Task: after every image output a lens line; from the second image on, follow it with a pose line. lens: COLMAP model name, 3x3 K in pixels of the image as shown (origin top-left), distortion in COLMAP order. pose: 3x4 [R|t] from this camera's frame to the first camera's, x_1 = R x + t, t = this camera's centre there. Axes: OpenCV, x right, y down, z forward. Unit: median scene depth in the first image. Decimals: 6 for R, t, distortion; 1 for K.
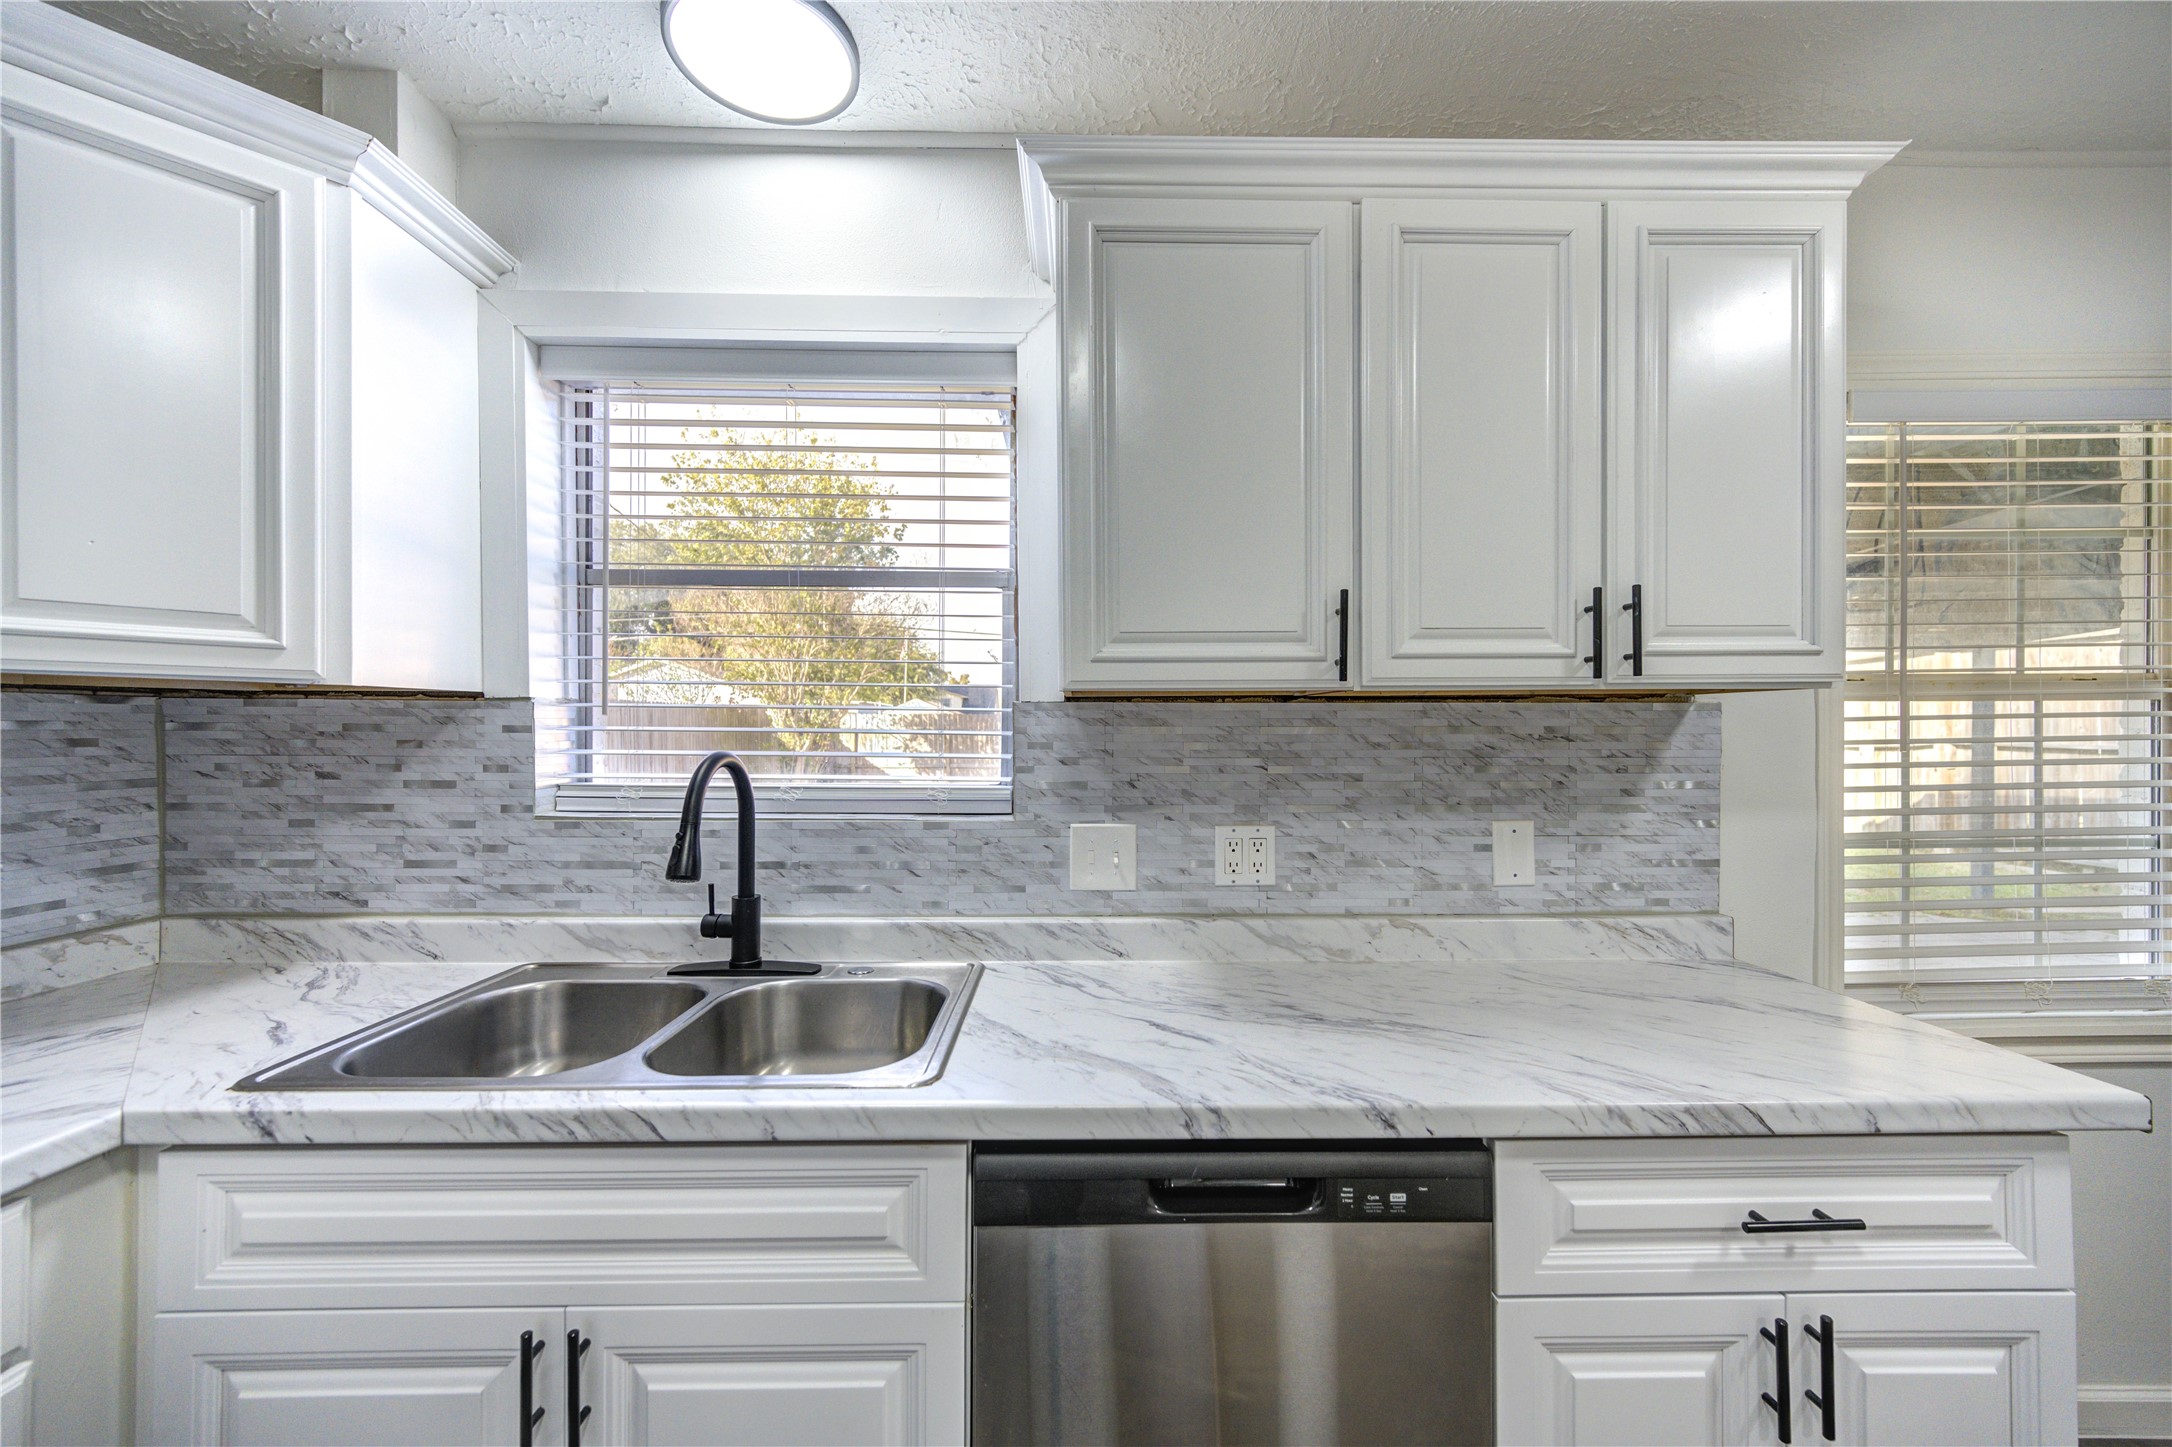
lens RADIAL K [[846.1, 0, 1093.9], [0, 846.1, 733.4], [0, 0, 1]] dist [0.011226, -0.005285]
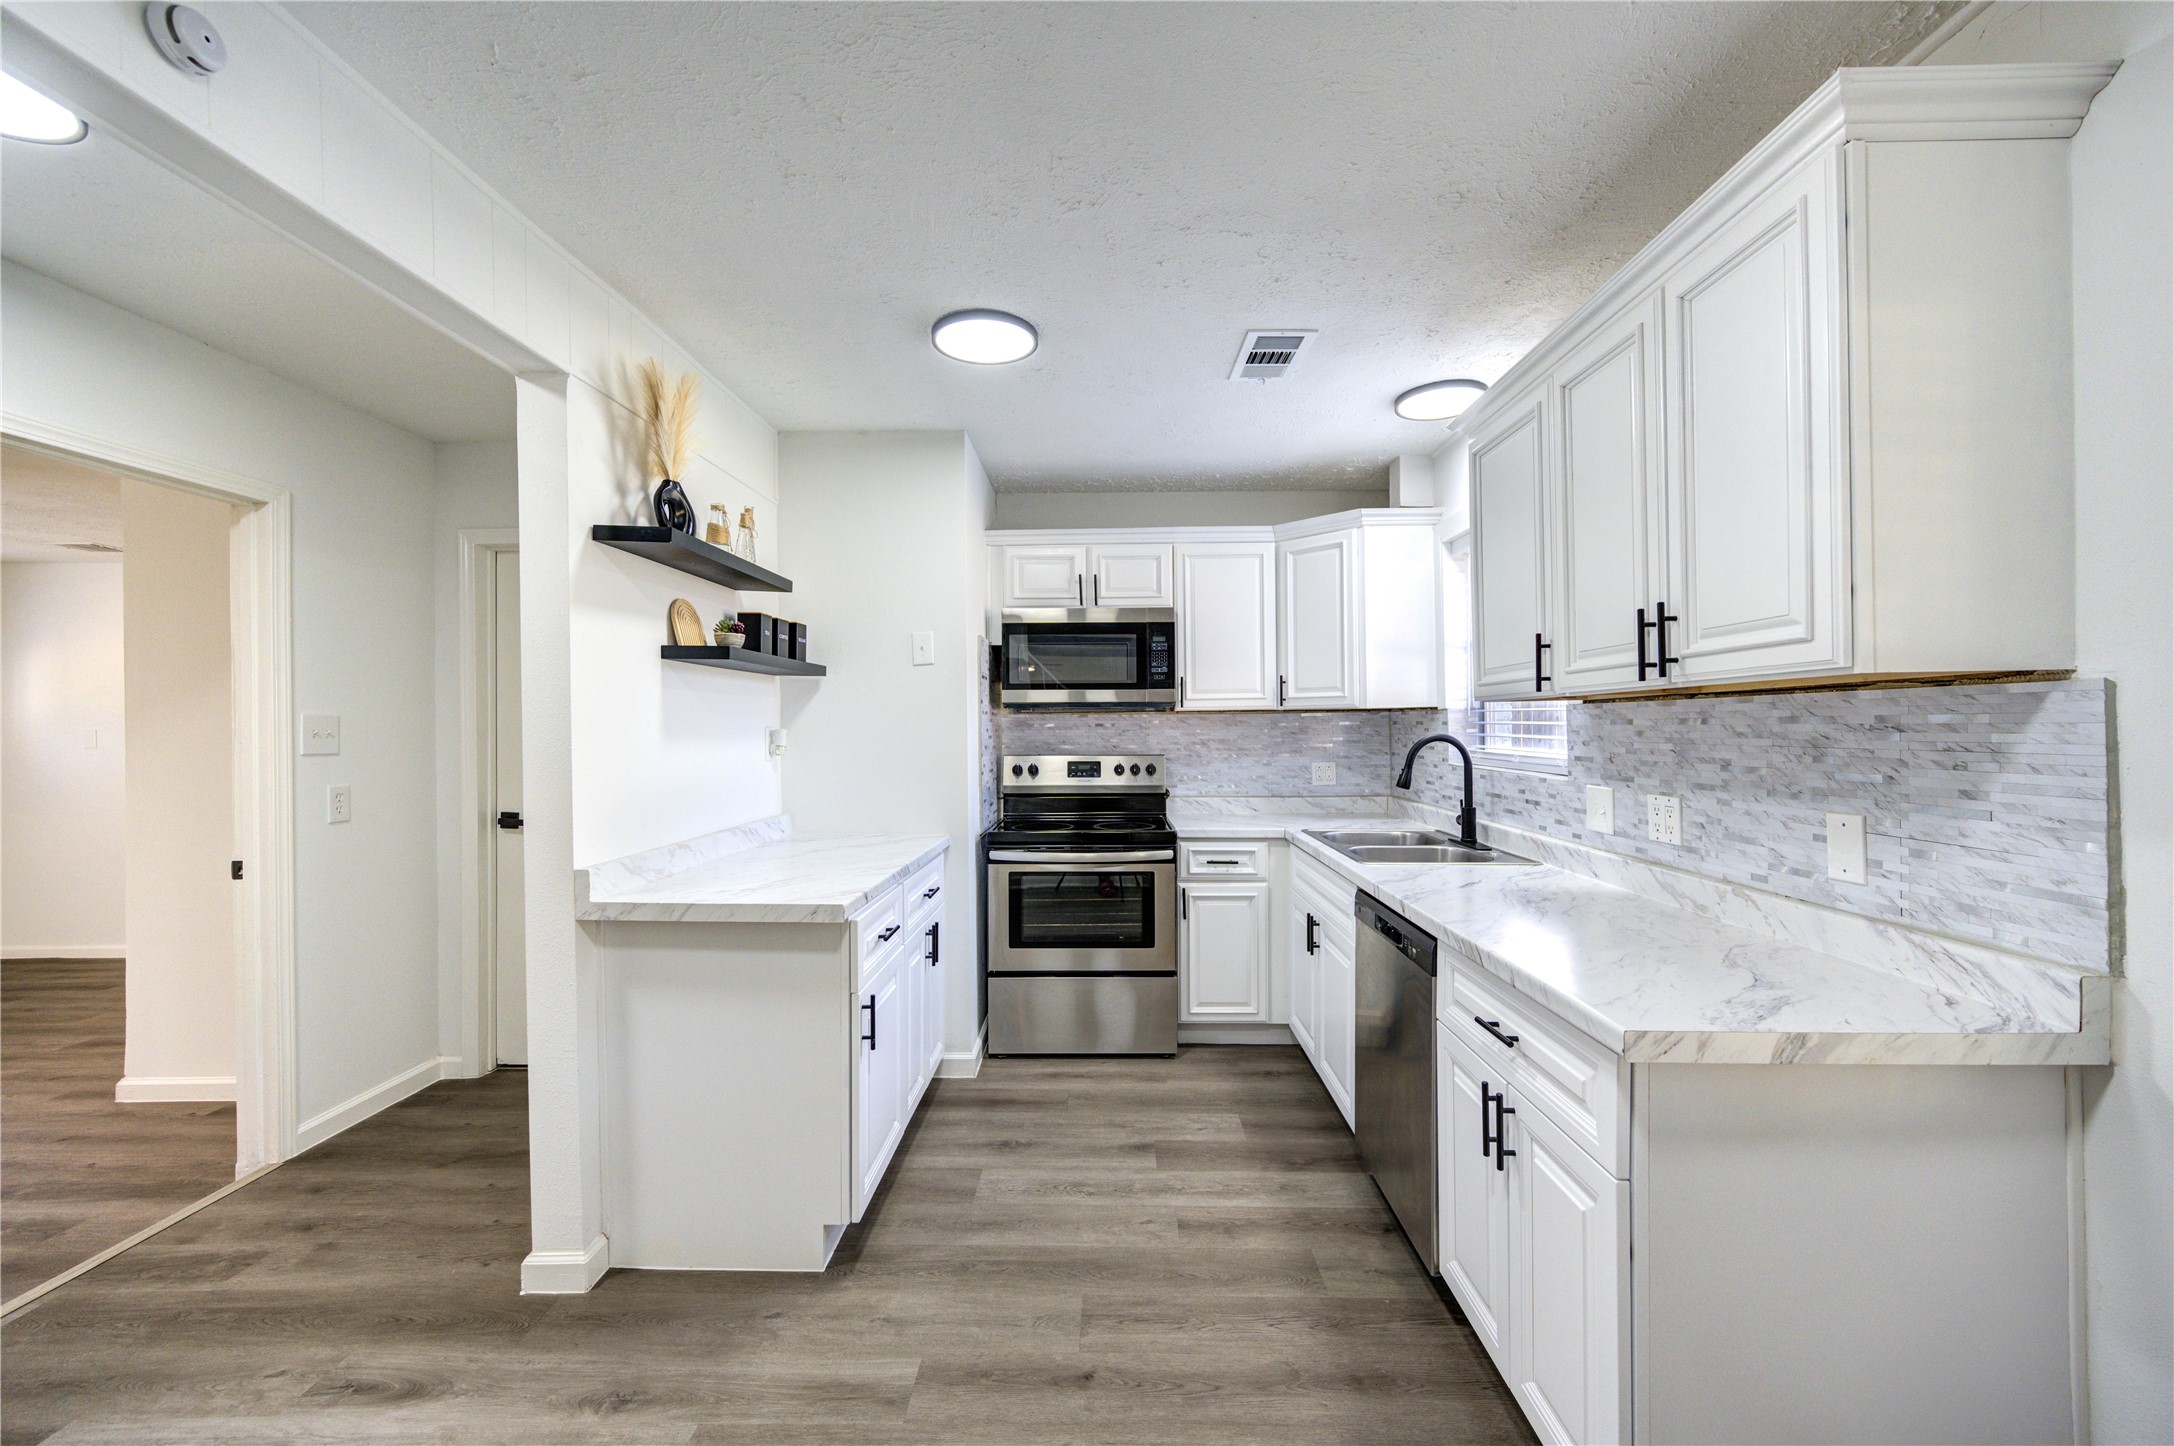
lens RADIAL K [[846.8, 0, 1094.9], [0, 846.8, 732.9], [0, 0, 1]] dist [0.011226, -0.005285]
pose [[-0.039259, 0.007113, -0.999204, 1.505897], [0.007657, 0.999947, 0.006818, -0.002164], [0.999200, -0.007383, -0.039312, 0.190309]]
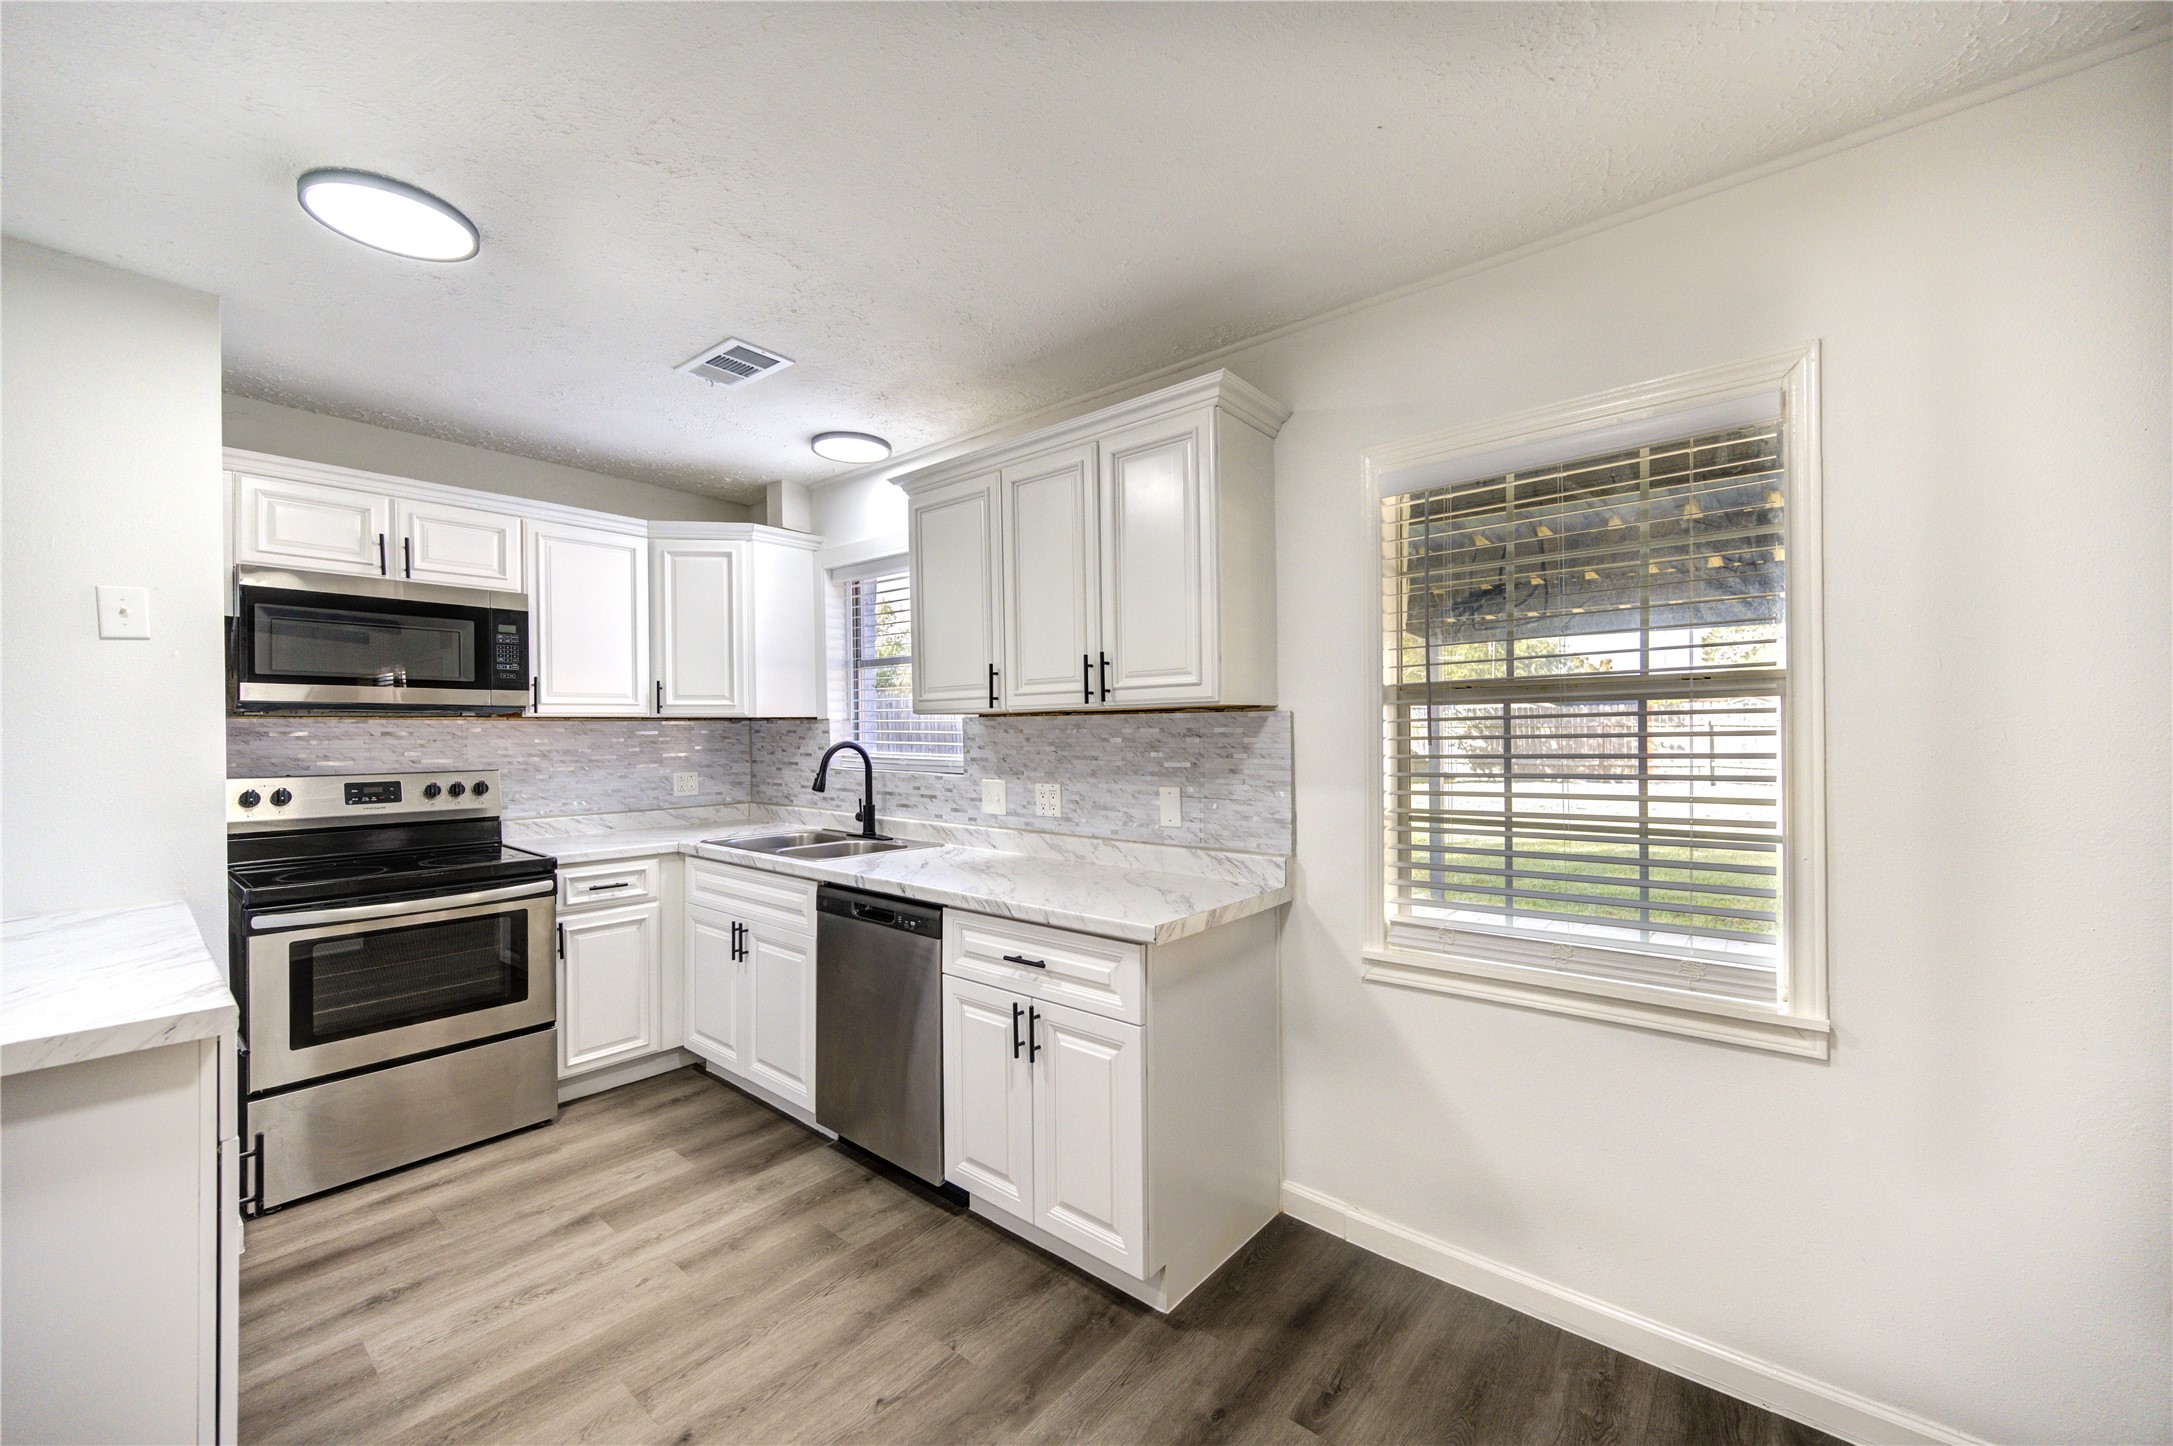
lens RADIAL K [[846.4, 0, 1094.4], [0, 846.4, 732.9], [0, 0, 1]] dist [0.011226, -0.005285]
pose [[0.755270, -0.003236, -0.655406, 1.452075], [0.006871, 0.999972, 0.002981, -0.004722], [0.655378, -0.006755, 0.755271, -0.308580]]
